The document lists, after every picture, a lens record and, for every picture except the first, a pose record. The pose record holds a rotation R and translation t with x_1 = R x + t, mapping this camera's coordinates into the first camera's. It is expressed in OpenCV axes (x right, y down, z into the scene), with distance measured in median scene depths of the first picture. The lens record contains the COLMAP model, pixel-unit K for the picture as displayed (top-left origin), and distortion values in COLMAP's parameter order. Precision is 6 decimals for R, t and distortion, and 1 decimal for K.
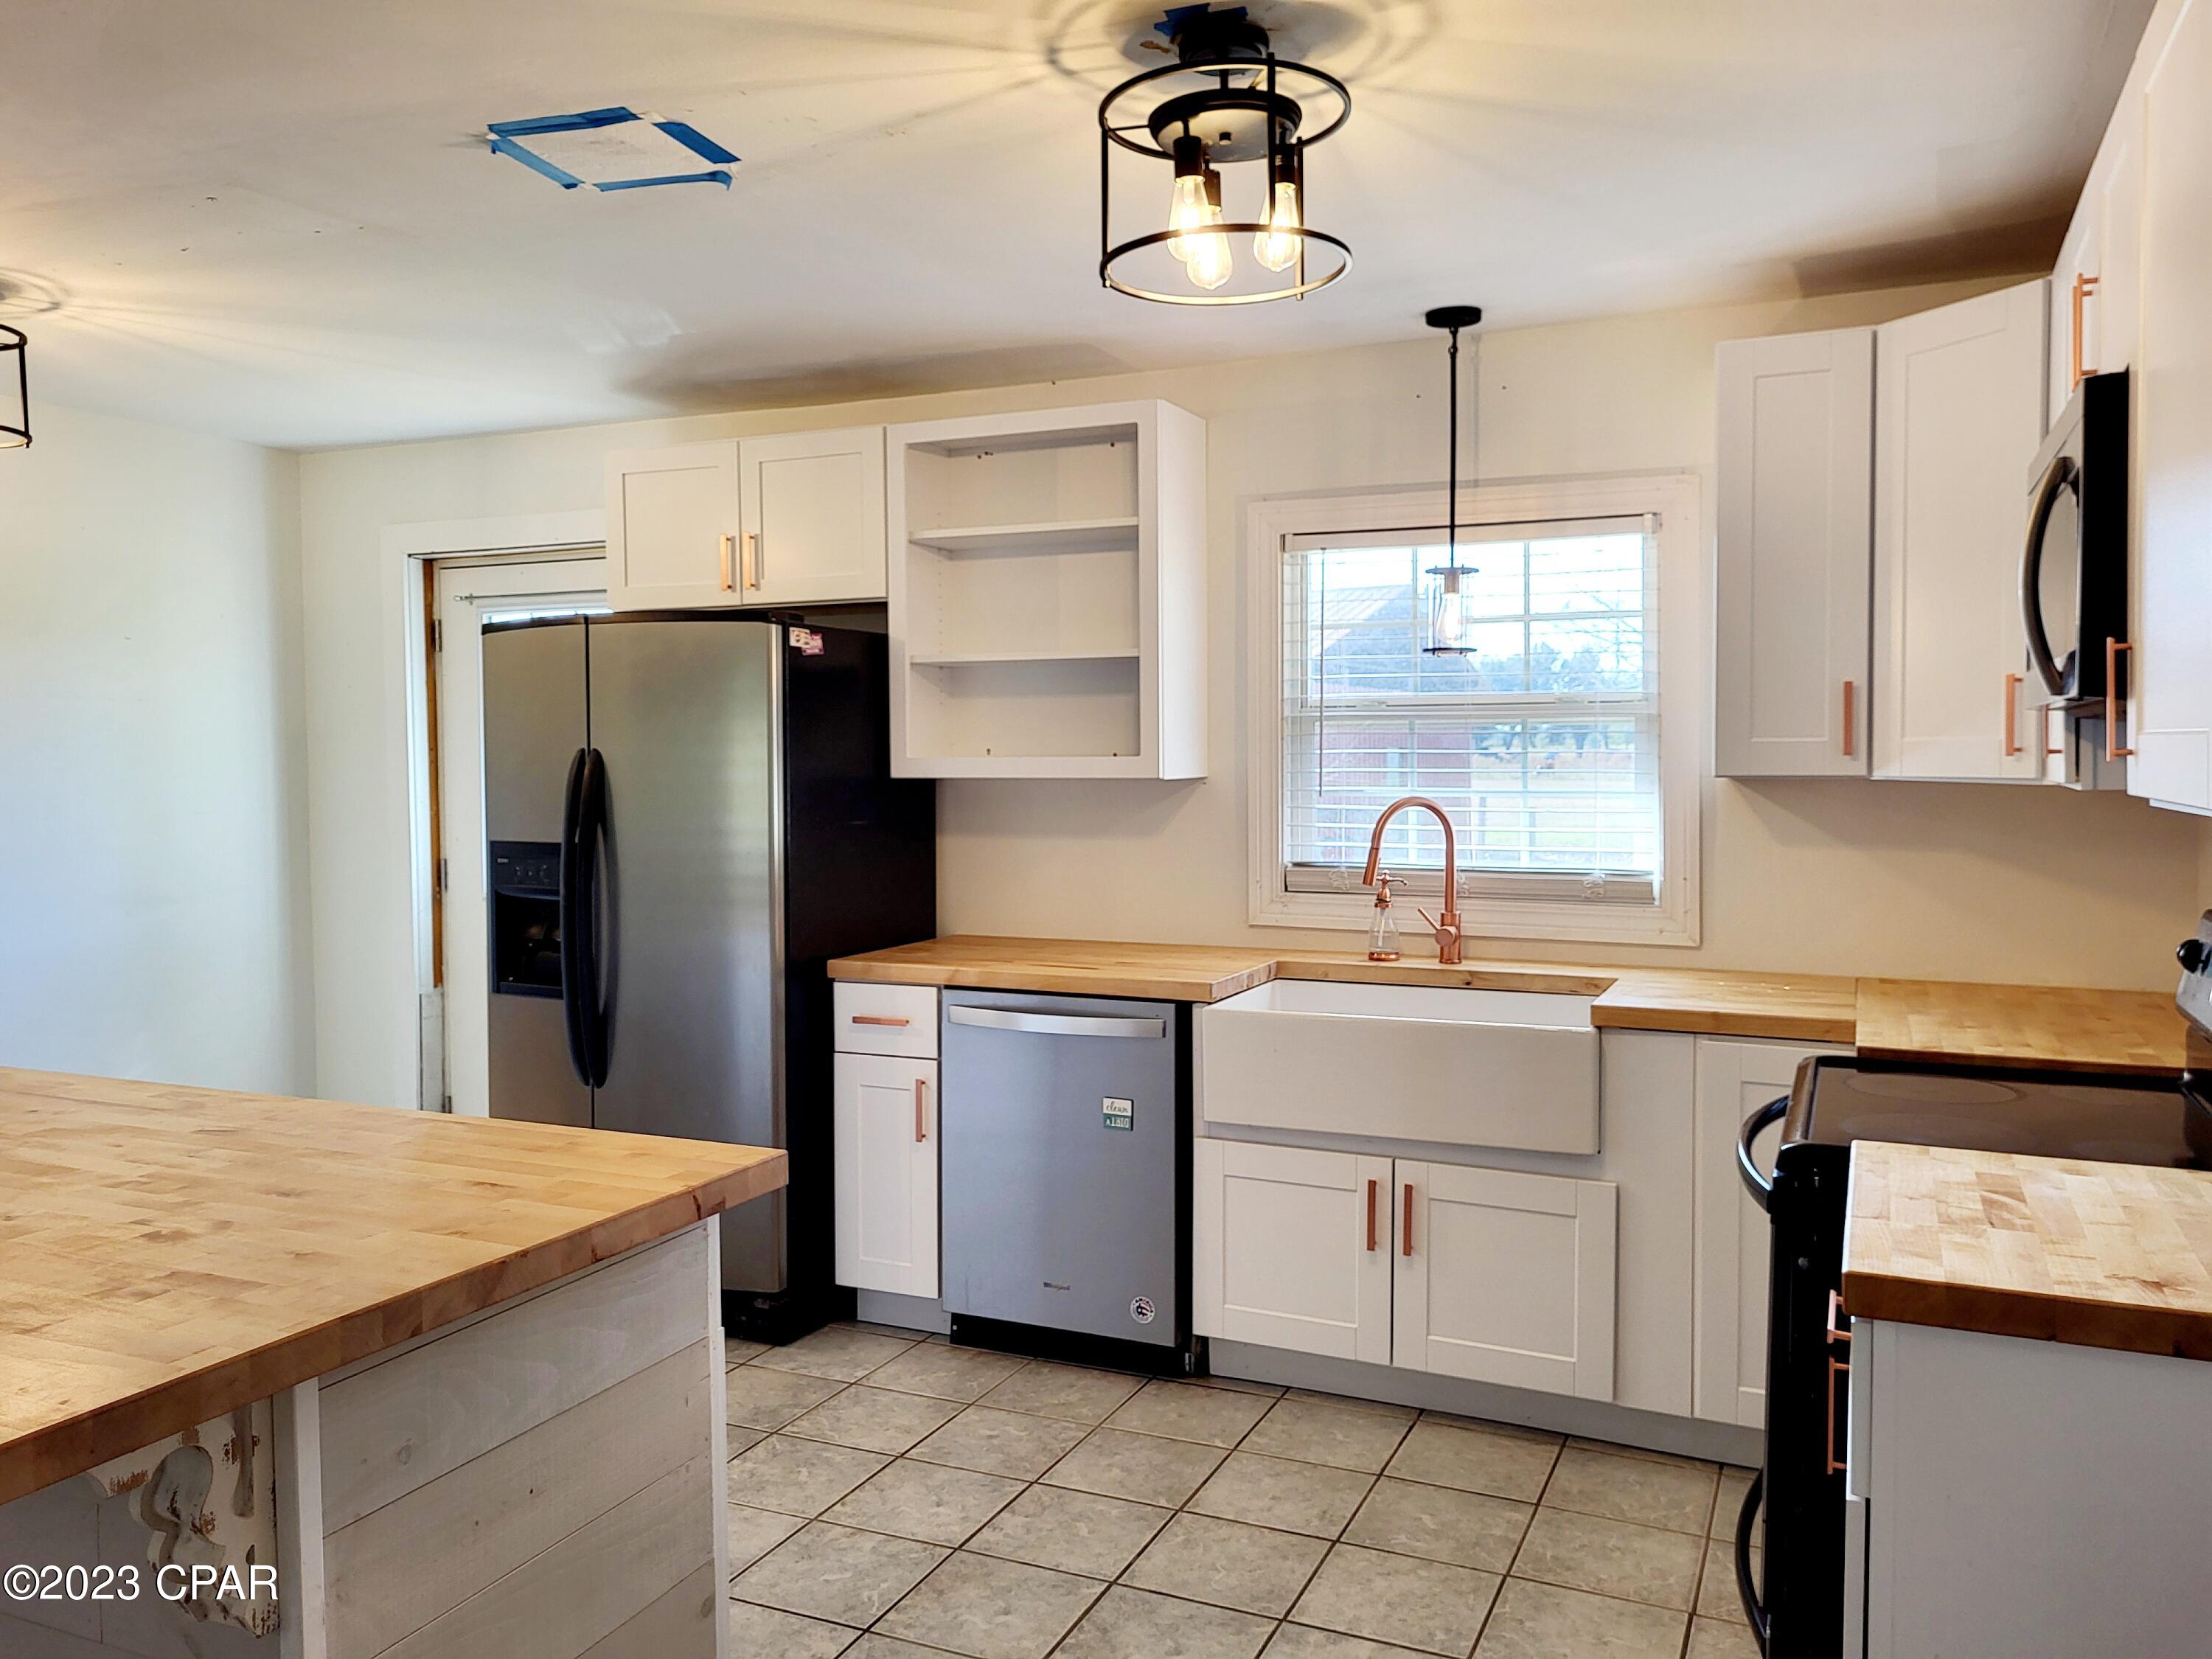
lens RADIAL K [[1683.6, 0, 1110.8], [0, 1683.6, 826.9], [0, 0, 1]] dist [0.006835, -0.009128]
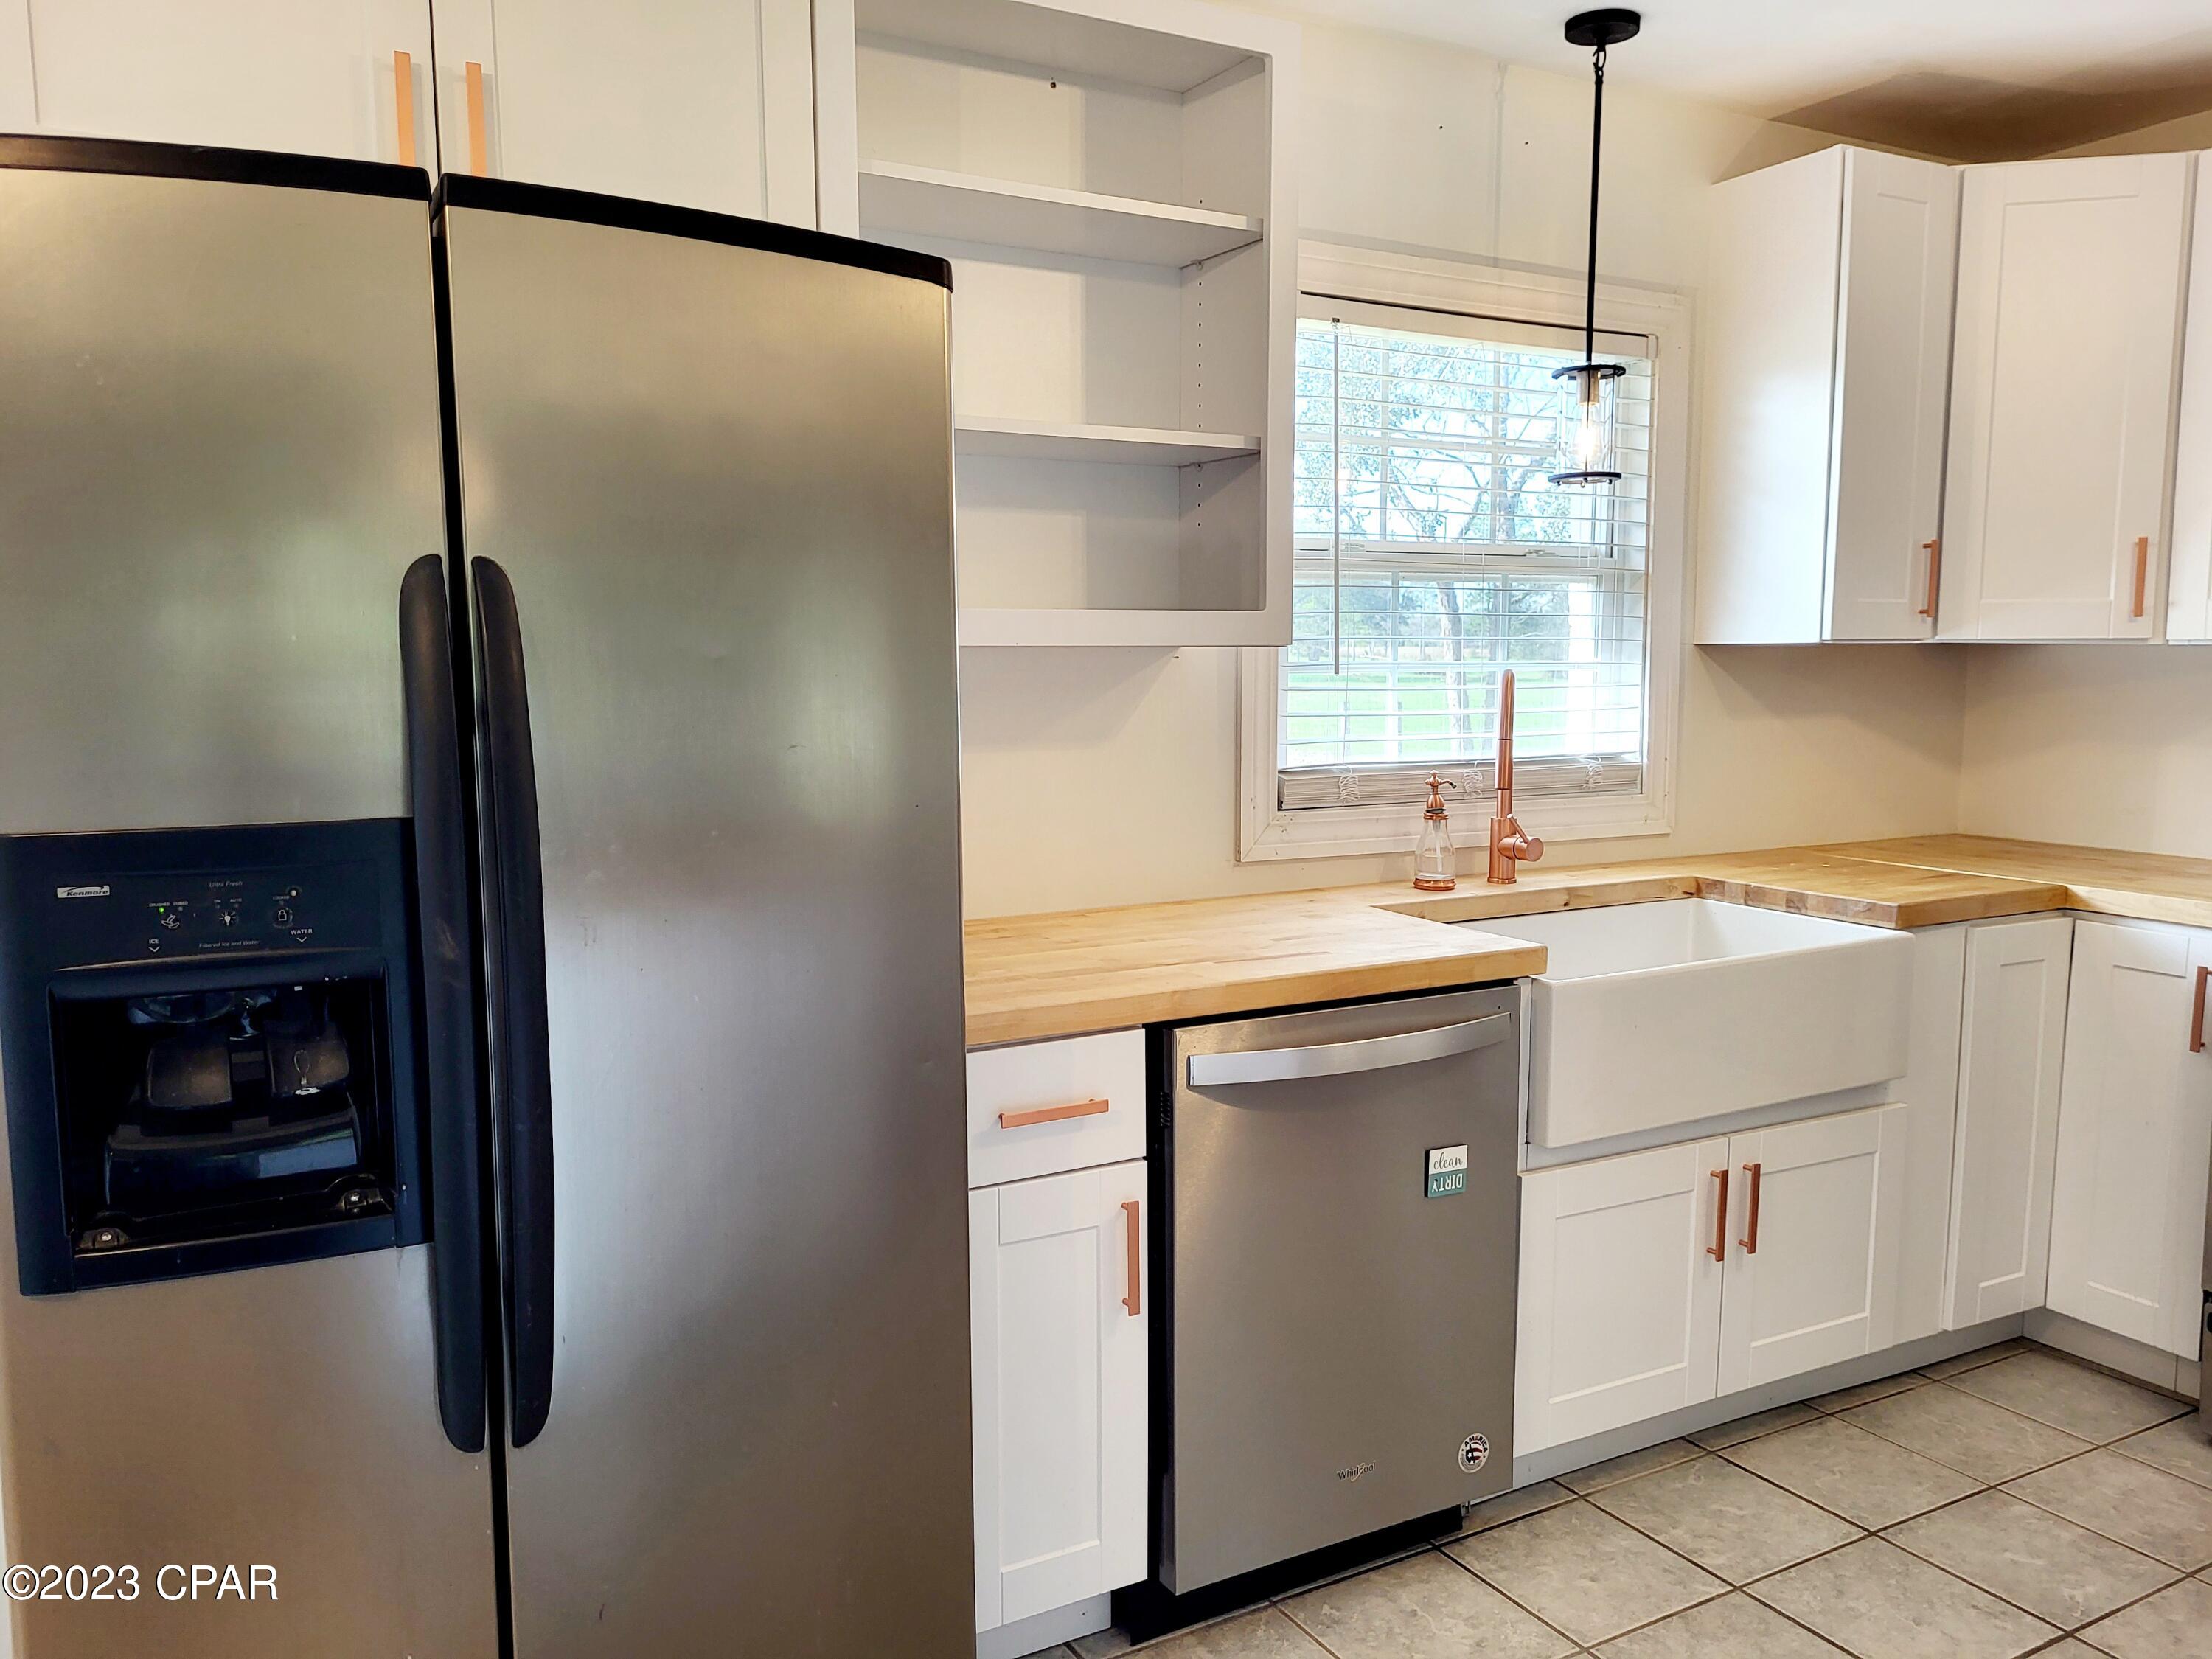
lens RADIAL K [[1683.6, 0, 1104.2], [0, 1683.6, 837.3], [0, 0, 1]] dist [0.006835, -0.009128]
pose [[0.595618, -0.085068, 0.798751, -0.562218], [0.032534, 0.996115, 0.081828, -0.010609], [-0.802609, -0.022752, 0.596072, 0.717507]]
